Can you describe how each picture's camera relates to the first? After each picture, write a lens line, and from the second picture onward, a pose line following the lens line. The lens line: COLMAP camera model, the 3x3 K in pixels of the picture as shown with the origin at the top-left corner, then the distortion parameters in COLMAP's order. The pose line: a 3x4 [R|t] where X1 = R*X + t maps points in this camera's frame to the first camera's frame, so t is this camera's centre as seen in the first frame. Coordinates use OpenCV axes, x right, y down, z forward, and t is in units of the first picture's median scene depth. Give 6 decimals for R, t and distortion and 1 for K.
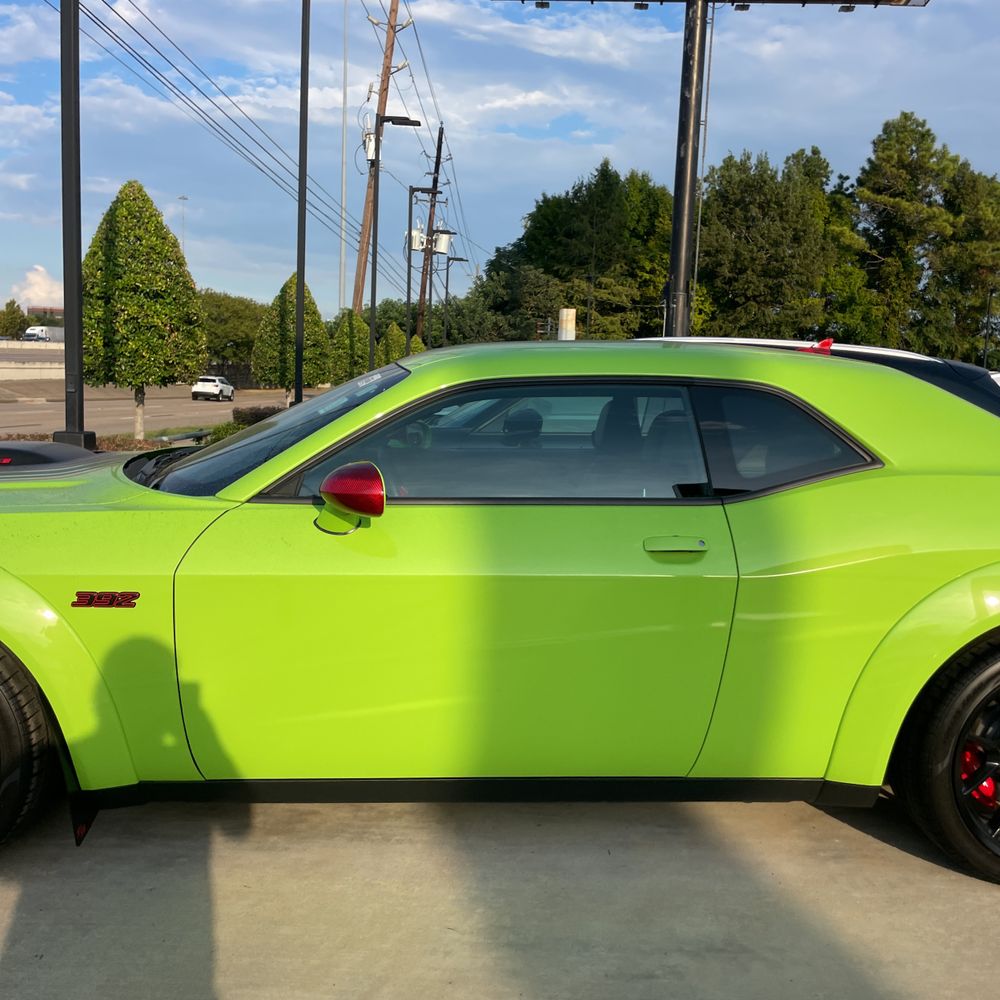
lens RADIAL K [[1011.4, 0, 517.0], [0, 1011.4, 500.1], [0, 0, 1]] dist [0.100617, -0.145586]
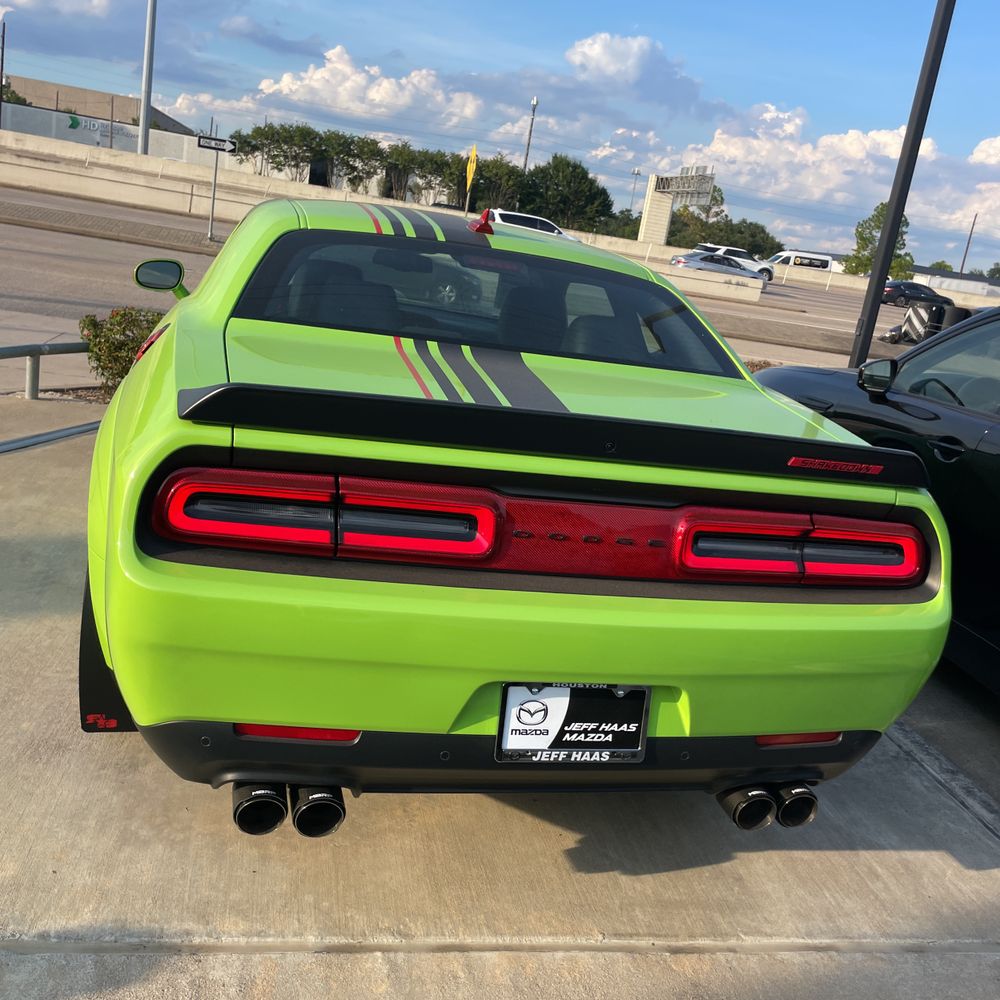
lens RADIAL K [[1011.4, 0, 517.0], [0, 1011.4, 500.1], [0, 0, 1]] dist [0.100617, -0.145586]
pose [[0.209143, 0.239380, -0.948133, 0.079561], [-0.262767, 0.947673, 0.181302, -0.005716], [0.941920, 0.211220, 0.261100, 0.056414]]
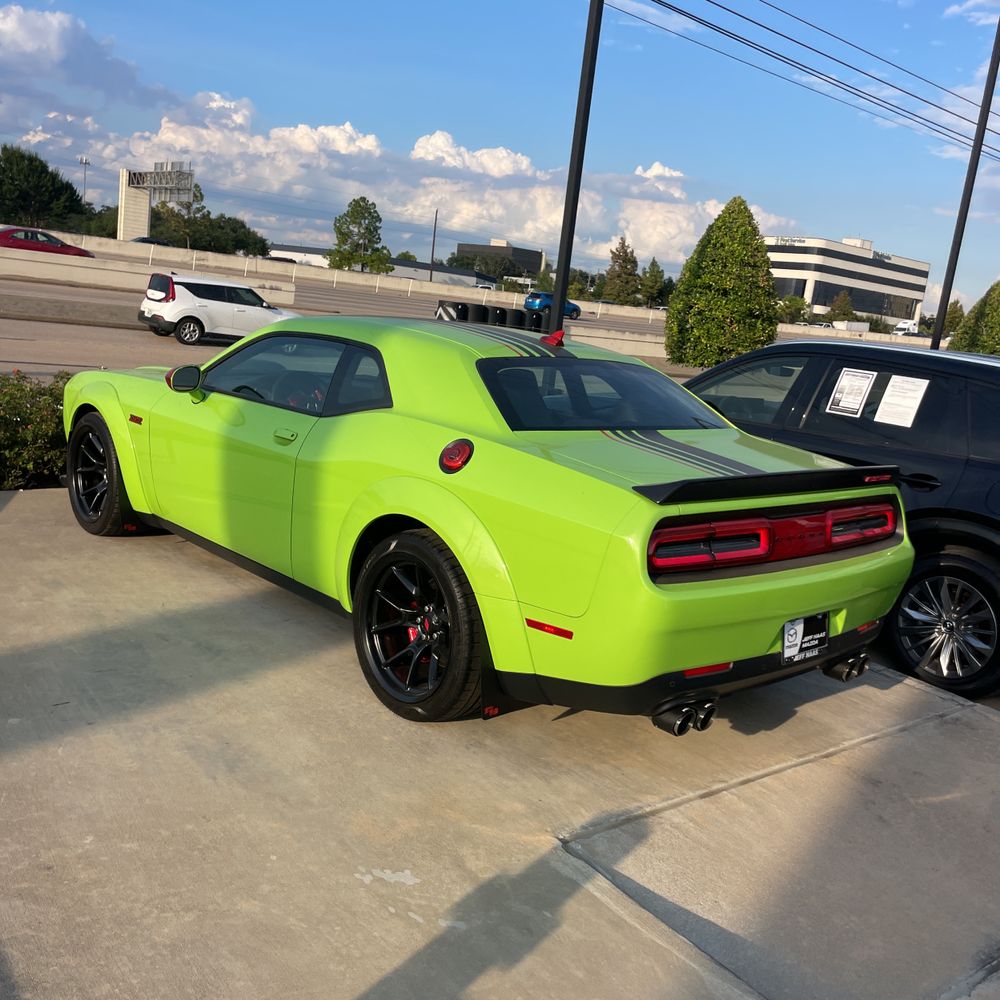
lens RADIAL K [[1011.4, 0, 517.0], [0, 1011.4, 500.1], [0, 0, 1]] dist [0.100617, -0.145586]
pose [[0.647072, 0.181952, -0.740400, 0.083154], [-0.182823, 0.979803, 0.081006, -0.002750], [0.740185, 0.082946, 0.667268, 0.008511]]
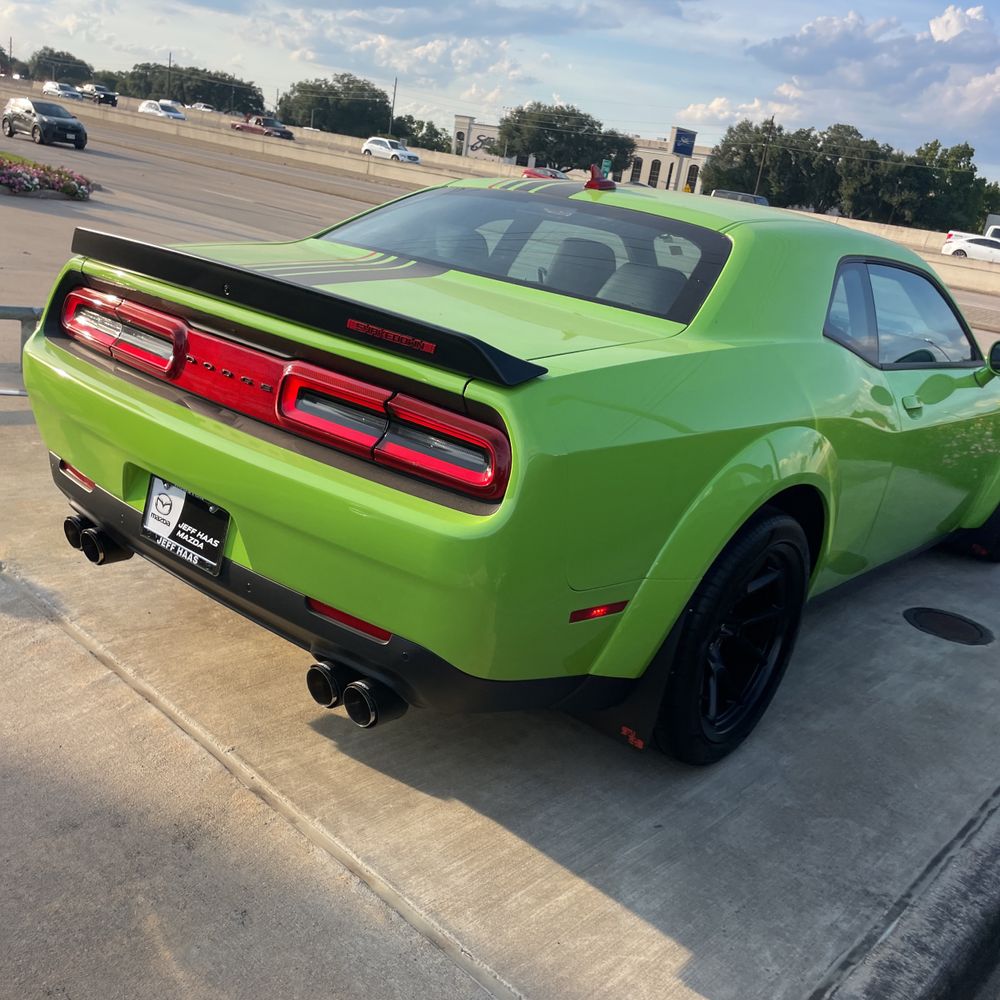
lens RADIAL K [[1010.9, 0, 516.3], [0, 1010.9, 484.2], [0, 0, 1]] dist [0.079785, -0.092902]
pose [[-0.653477, 0.073280, -0.753391, 0.070268], [-0.268215, 0.908308, 0.320993, -0.011426], [0.707834, 0.411833, -0.573904, 0.105293]]
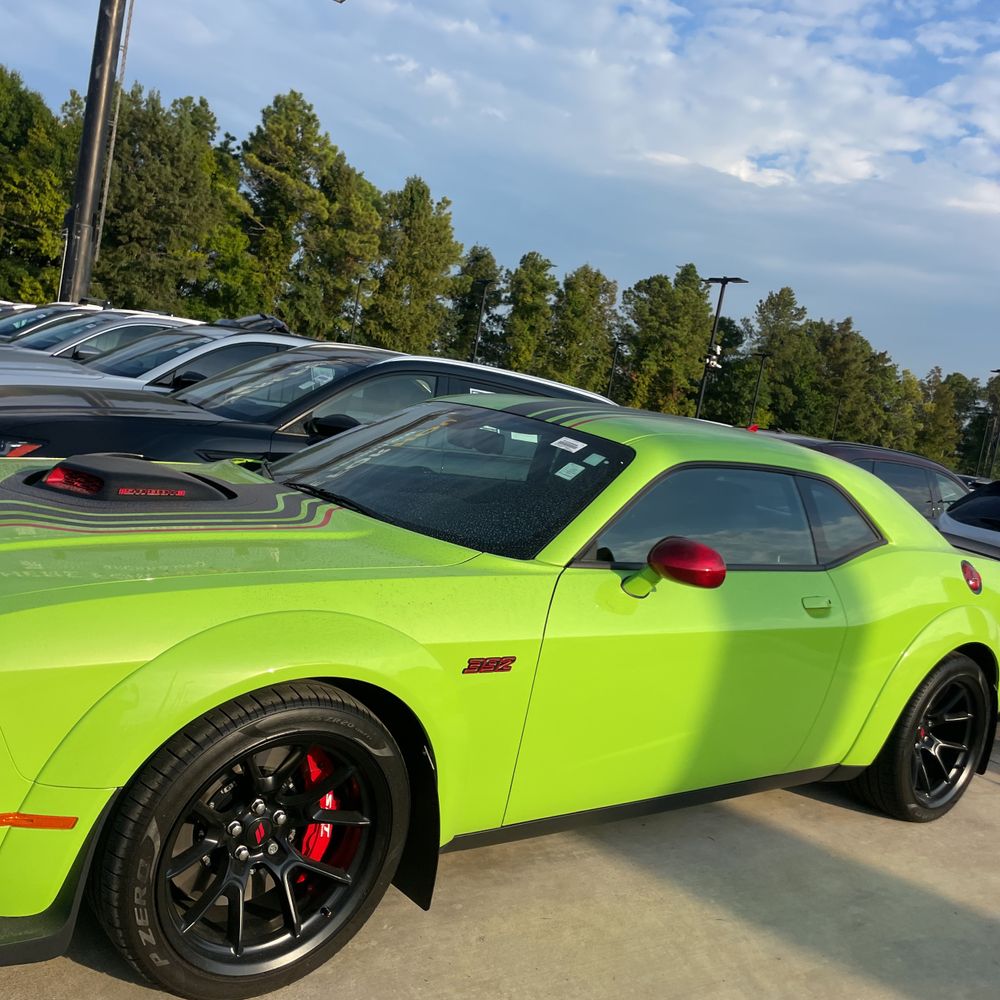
lens RADIAL K [[1009.9, 0, 500.0], [0, 1009.9, 500.0], [0, 0, 1]] dist [0.110954, -0.165797]
pose [[0.807753, 0.047610, 0.587595, -0.048035], [-0.076413, 0.996781, 0.024279, -0.004501], [-0.584547, -0.064511, 0.808791, 0.008713]]
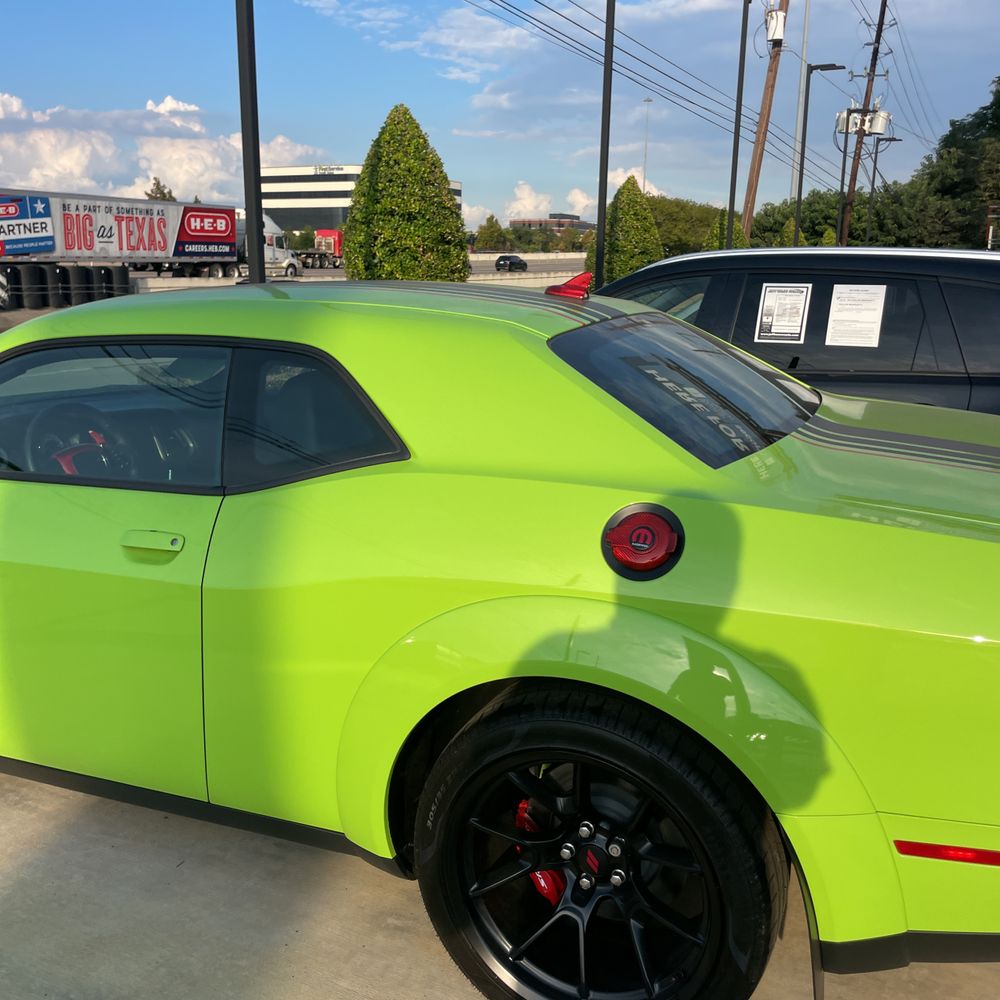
lens RADIAL K [[1010.9, 0, 500.0], [0, 1010.9, 500.0], [0, 0, 1]] dist [0.090324, -0.139962]
pose [[0.897993, 0.066276, -0.434990, 0.039234], [-0.024578, 0.994603, 0.100799, -0.004151], [0.439323, -0.079826, 0.894775, 0.018311]]
